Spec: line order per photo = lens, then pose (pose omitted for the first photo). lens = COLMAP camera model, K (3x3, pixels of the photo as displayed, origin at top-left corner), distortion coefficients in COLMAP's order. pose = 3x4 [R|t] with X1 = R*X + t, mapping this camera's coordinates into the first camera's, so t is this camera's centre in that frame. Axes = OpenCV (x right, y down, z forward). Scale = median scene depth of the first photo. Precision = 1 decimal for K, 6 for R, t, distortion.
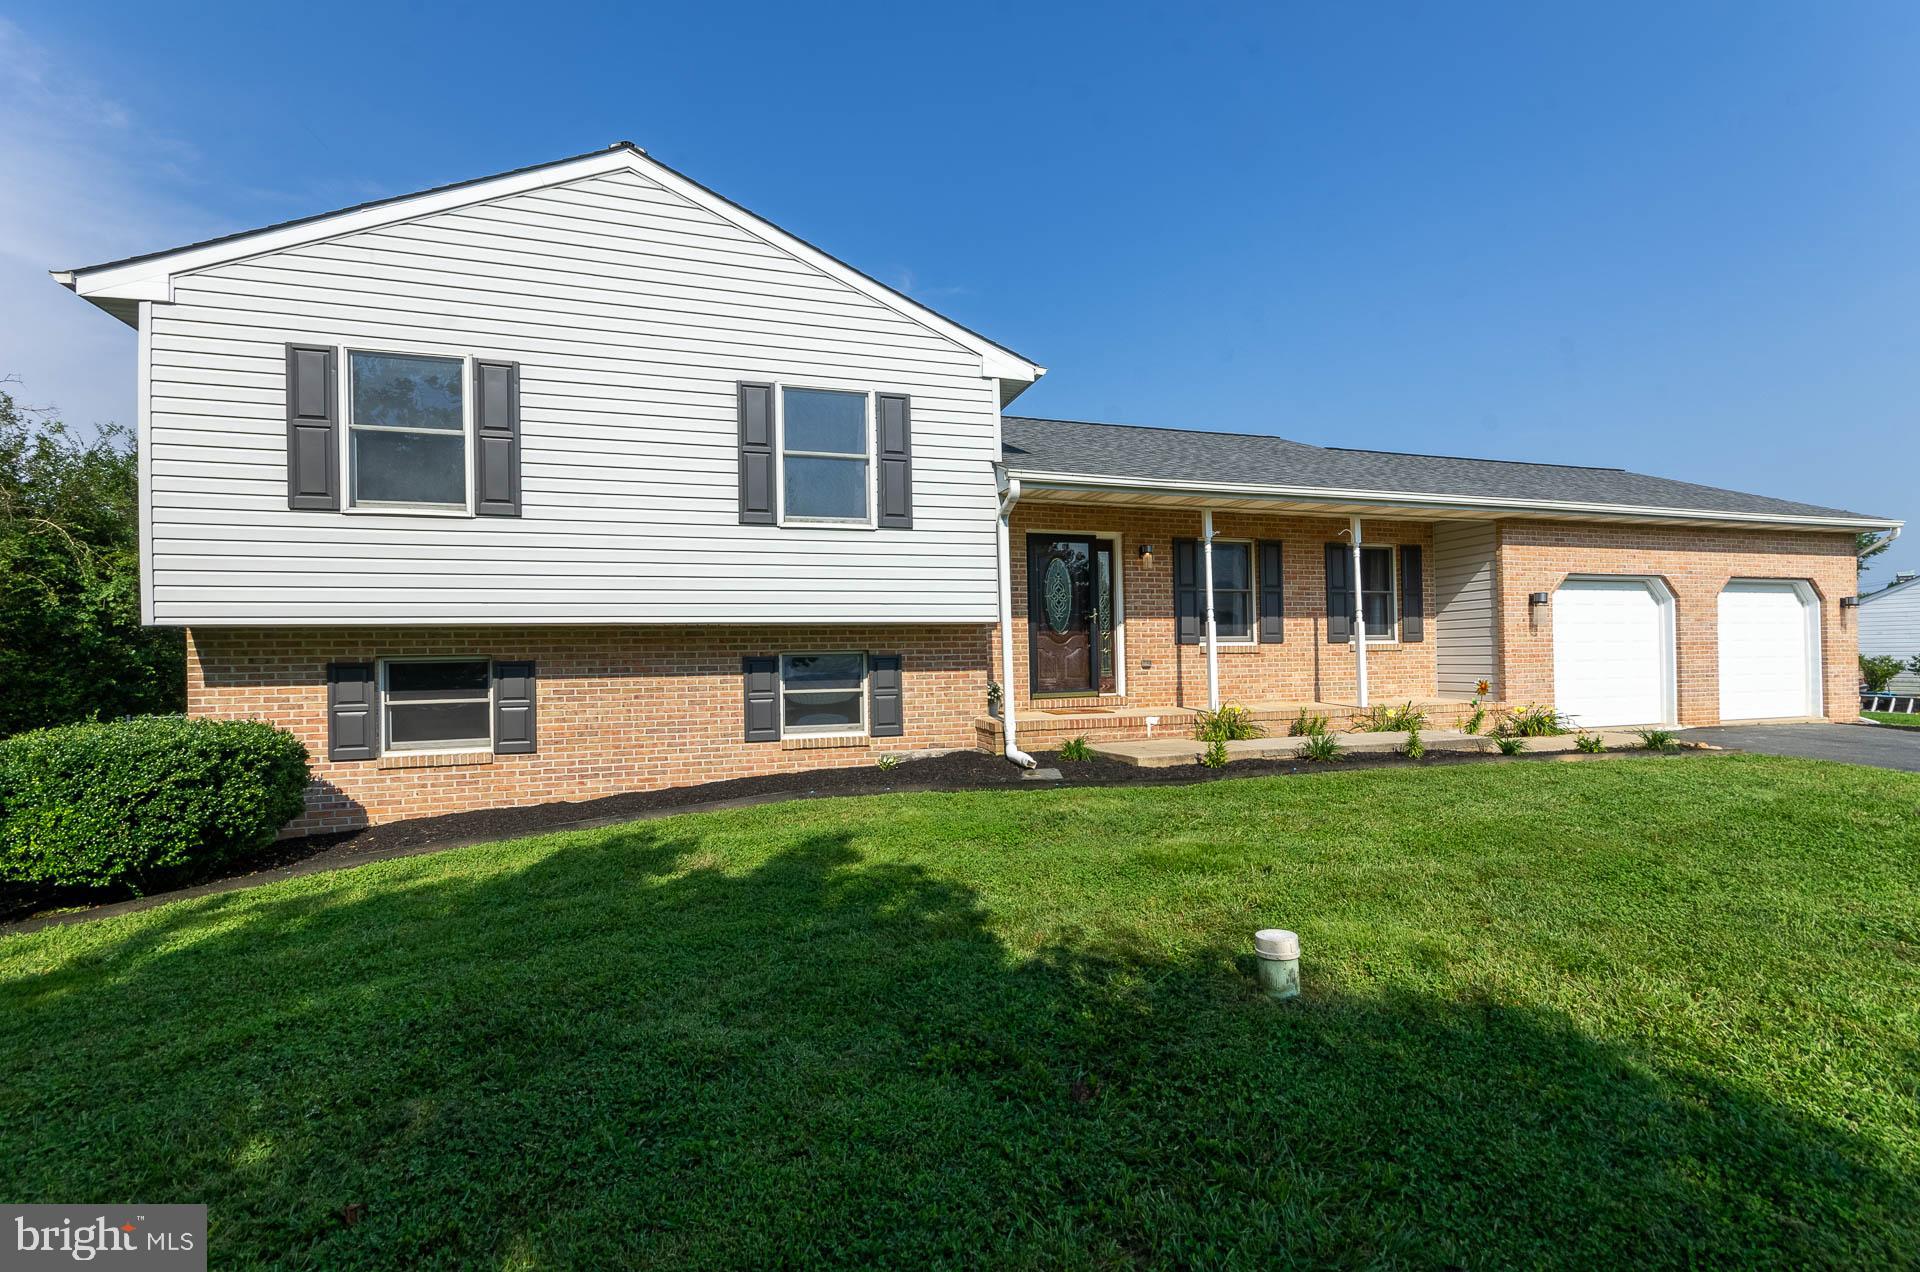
lens RADIAL K [[843.4, 0, 961.1], [0, 843.4, 638.3], [0, 0, 1]] dist [-0.000616, 0.001664]
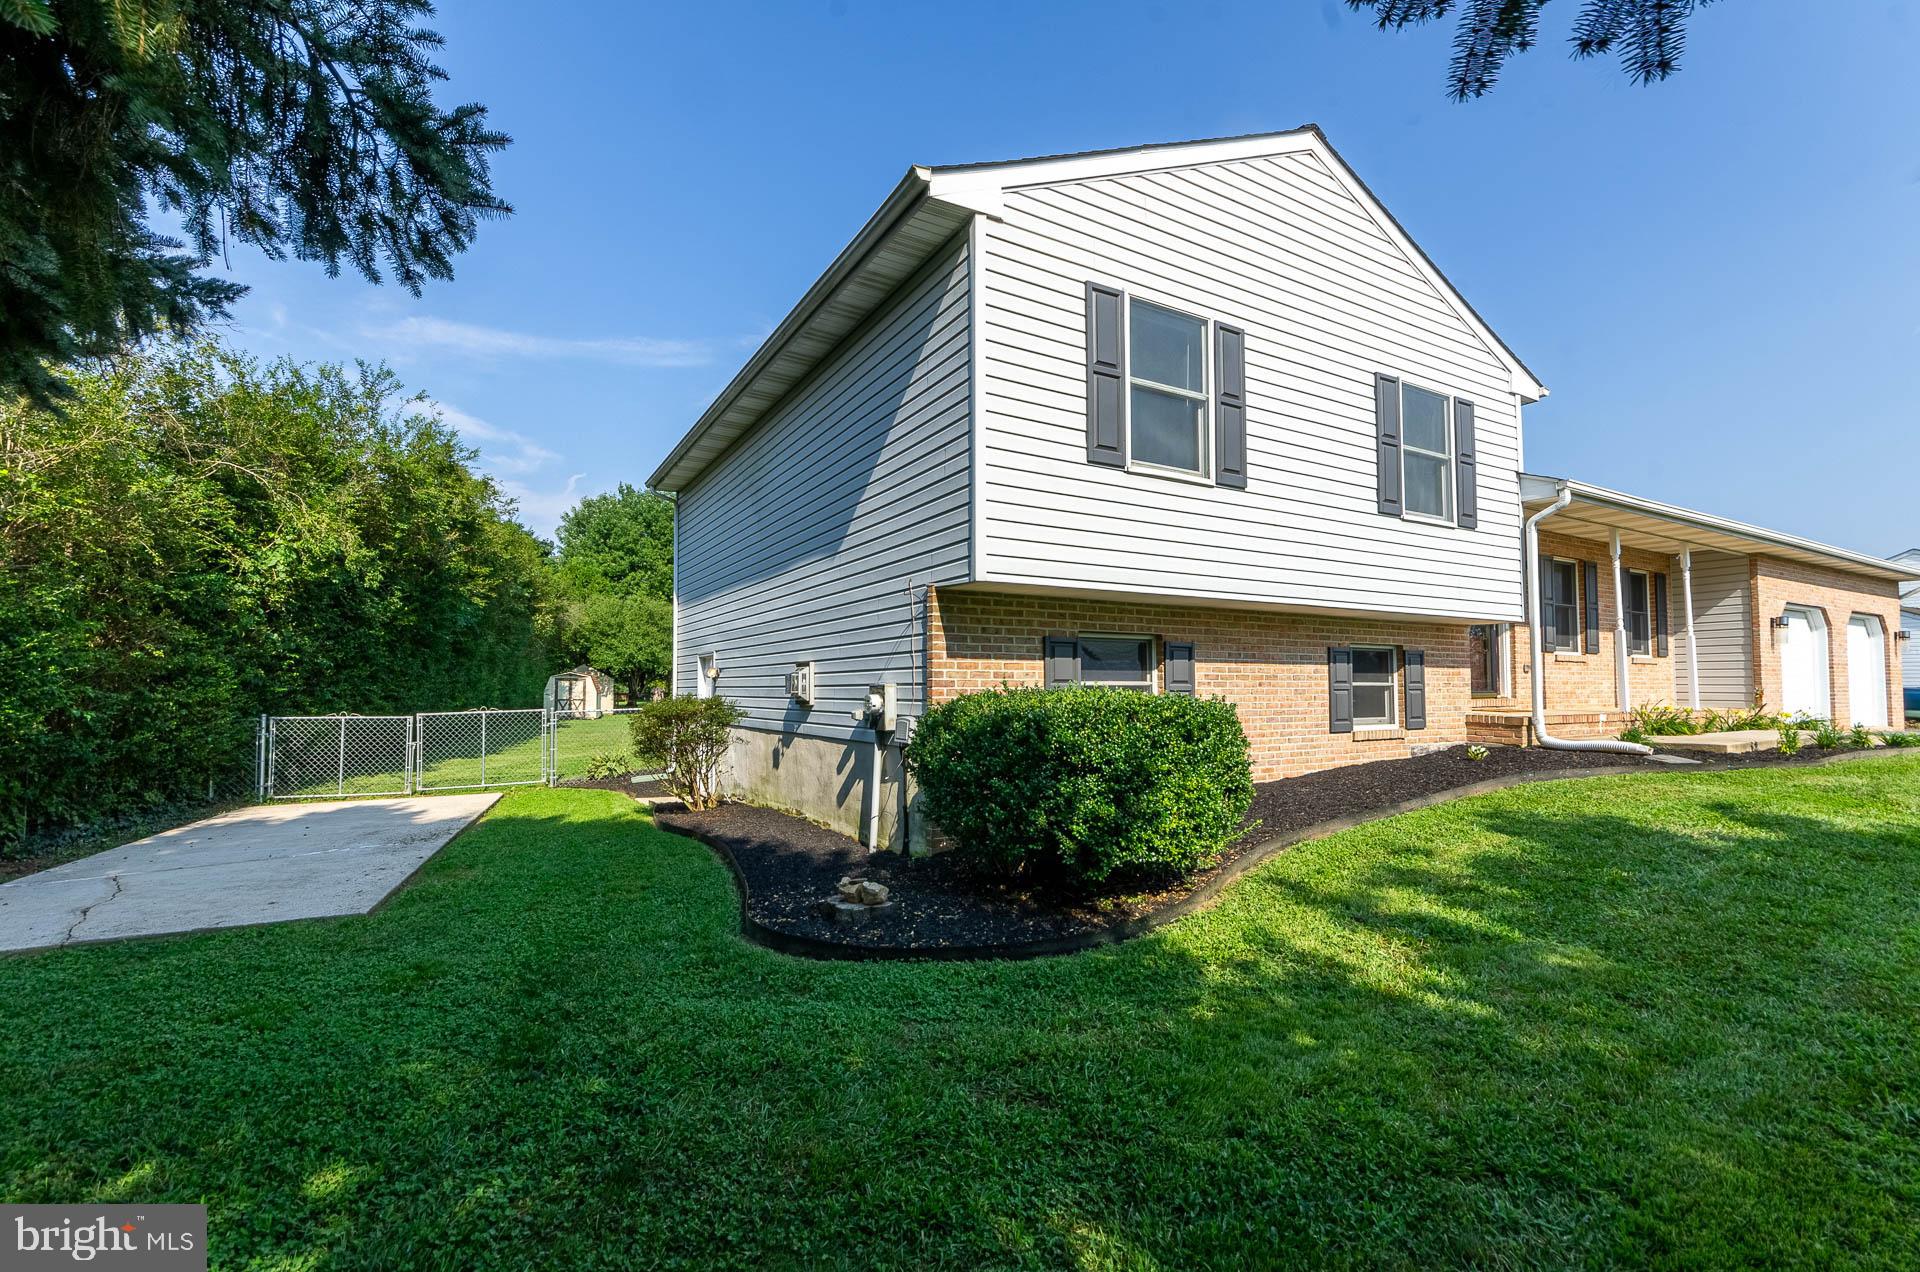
lens RADIAL K [[843.4, 0, 965.4], [0, 843.4, 635.4], [0, 0, 1]] dist [-0.000616, 0.001664]
pose [[0.974131, 0.030891, 0.223864, -0.907749], [-0.022841, 0.998999, -0.038460, 0.056881], [-0.224828, 0.032351, 0.973861, 0.125870]]
